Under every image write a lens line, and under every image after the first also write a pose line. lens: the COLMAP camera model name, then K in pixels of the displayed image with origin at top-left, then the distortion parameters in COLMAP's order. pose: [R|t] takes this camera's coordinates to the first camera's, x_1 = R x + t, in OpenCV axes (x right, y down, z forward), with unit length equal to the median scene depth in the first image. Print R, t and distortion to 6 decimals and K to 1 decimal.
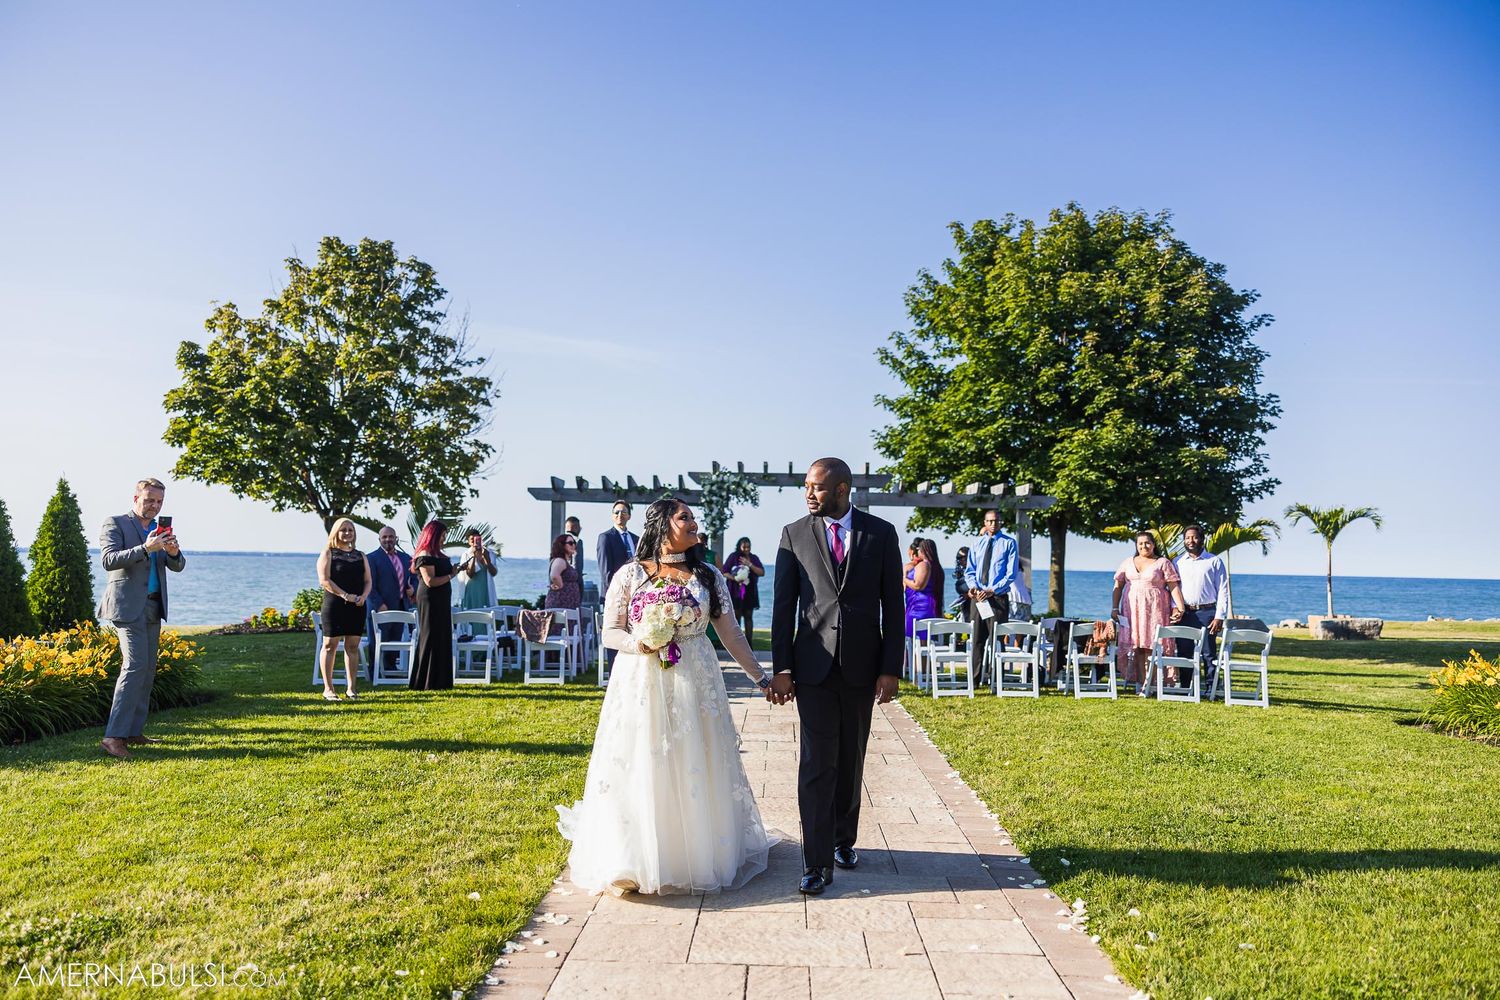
lens RADIAL K [[1168.6, 0, 743.9], [0, 1168.6, 505.4], [0, 0, 1]] dist [0.008042, 0.004209]
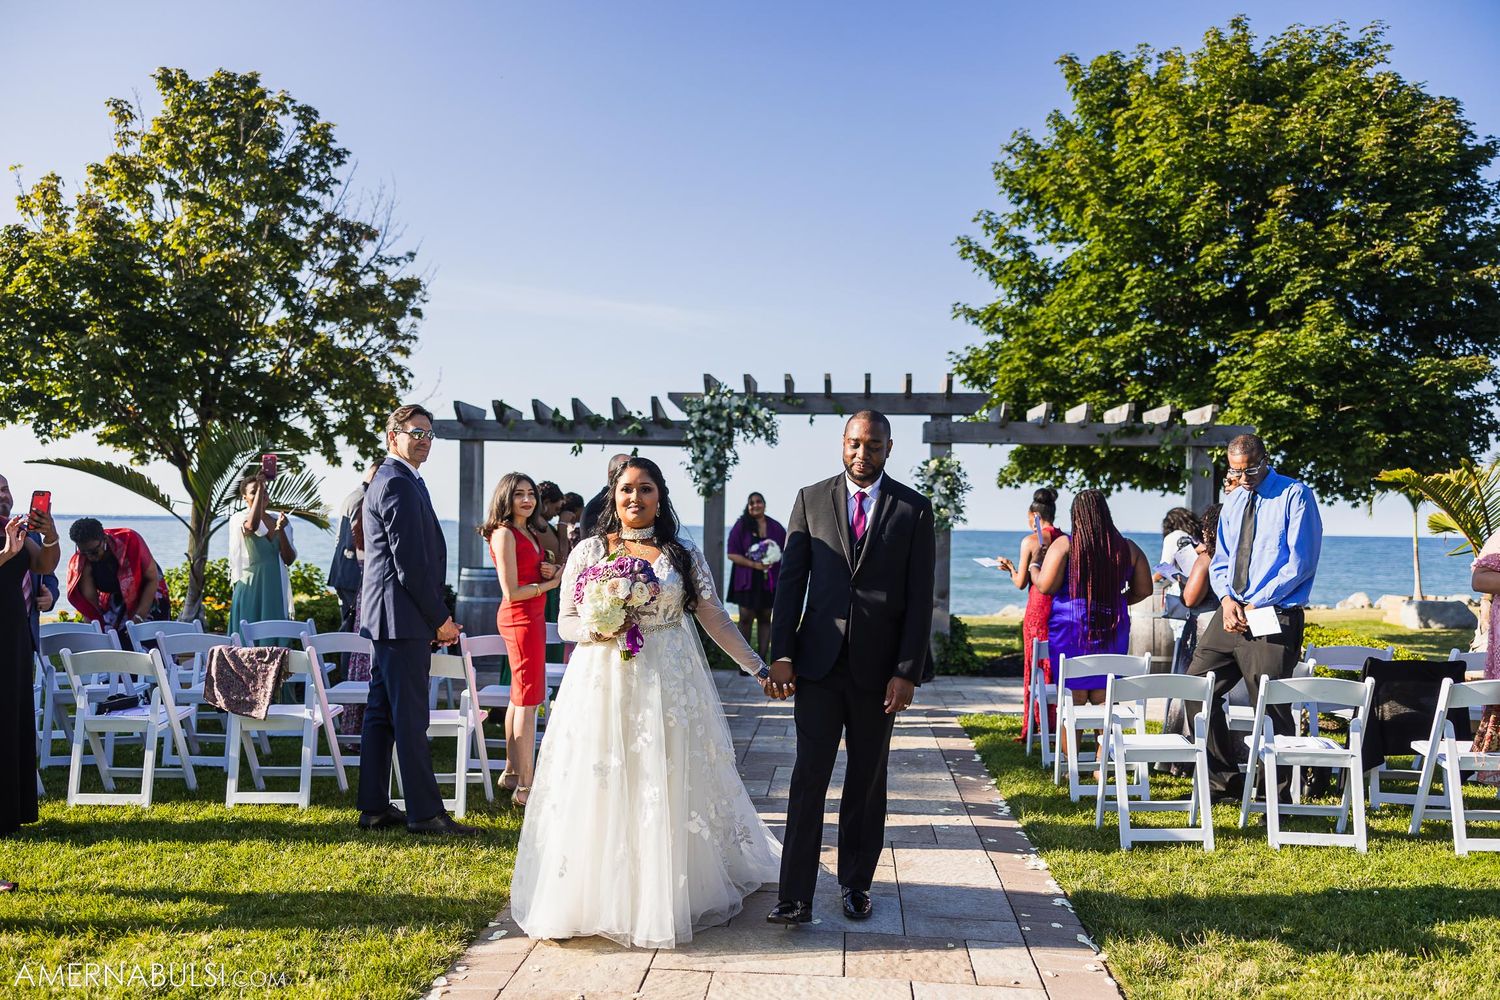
lens RADIAL K [[1150.7, 0, 740.5], [0, 1150.7, 504.0], [0, 0, 1]] dist [0.007497, 0.004138]
pose [[0.998163, -0.005662, -0.060327, 0.024993], [0.007472, 0.999528, 0.029810, 0.011723], [0.060130, -0.030206, 0.997733, 0.309354]]
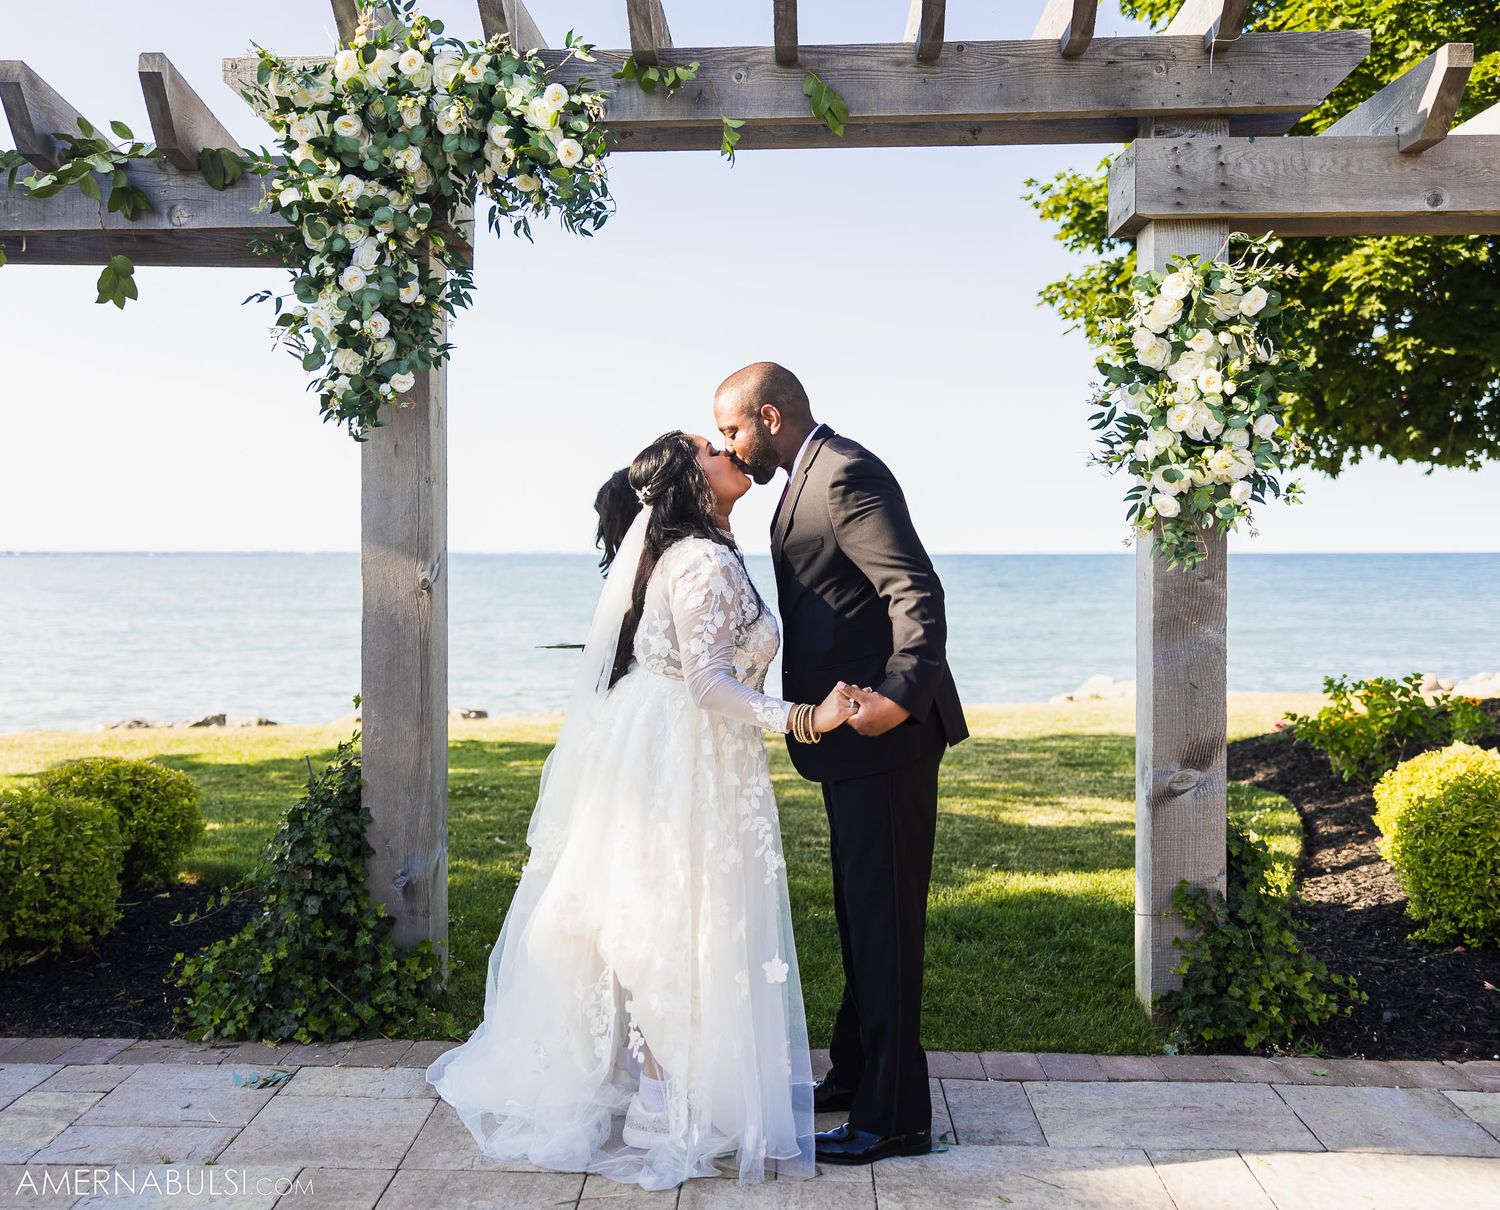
lens RADIAL K [[1214.6, 0, 748.5], [0, 1214.6, 550.2], [0, 0, 1]] dist [0.000498, 0.000264]
pose [[0.999638, -0.021297, -0.016429, 0.029636], [0.022050, 0.998647, 0.047098, 0.033885], [0.015404, -0.047444, 0.998755, 0.675819]]
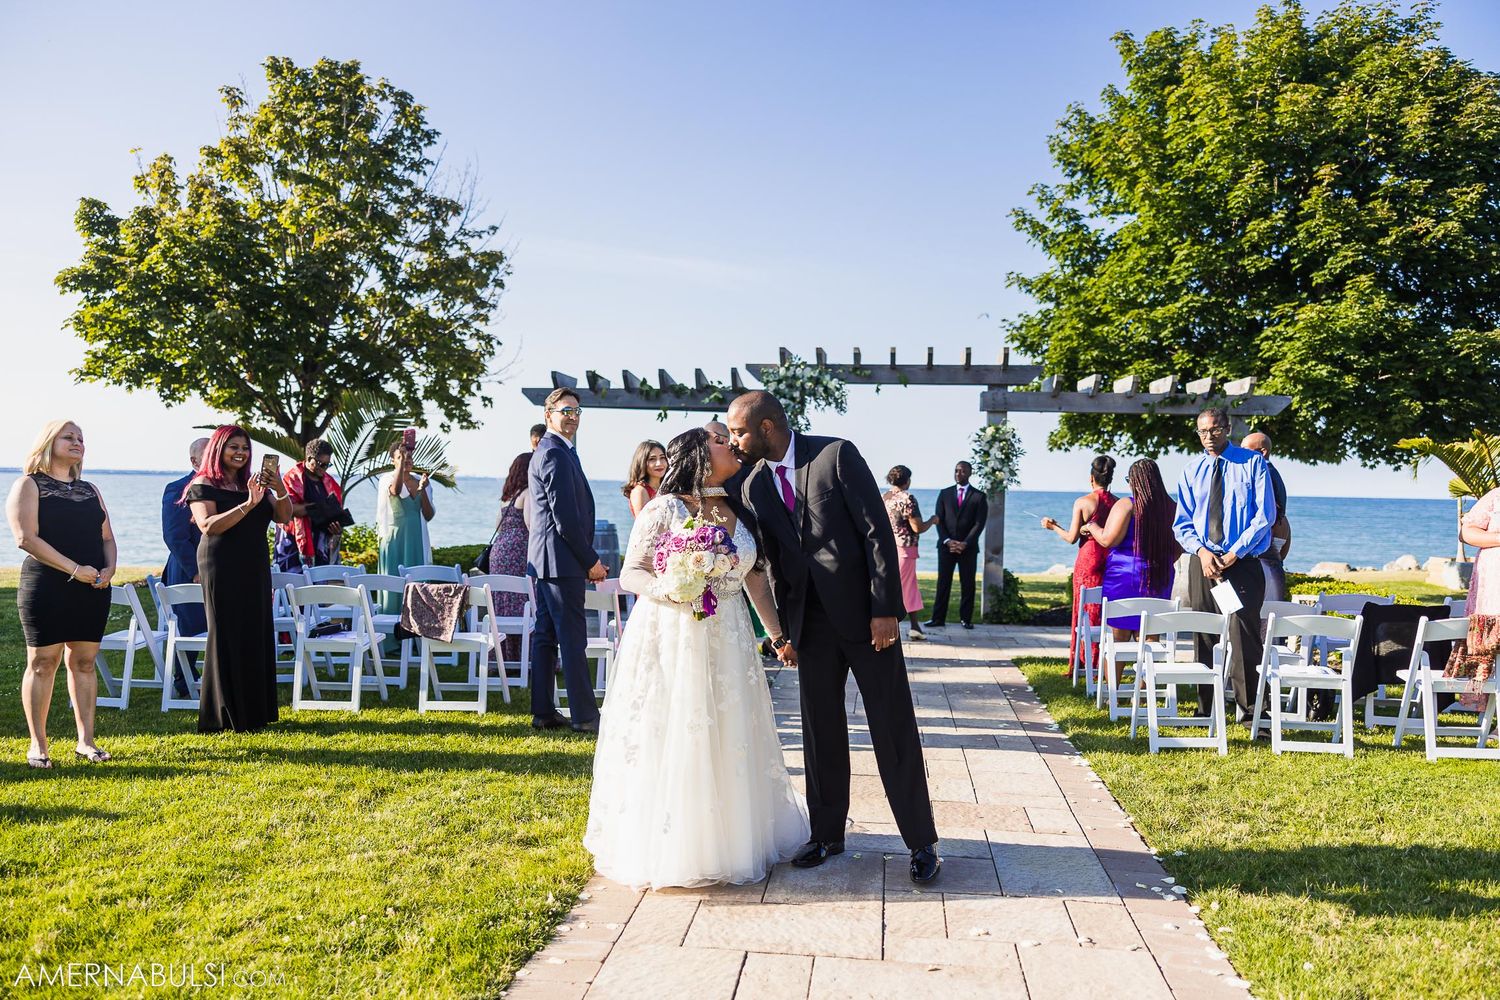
lens RADIAL K [[1168.6, 0, 743.9], [0, 1168.6, 505.4], [0, 0, 1]] dist [0.008042, 0.004209]
pose [[0.995725, 0.002834, -0.092321, 0.013440], [0.003300, 0.997799, 0.066228, 0.008023], [0.092306, -0.066249, 0.993524, 0.249672]]
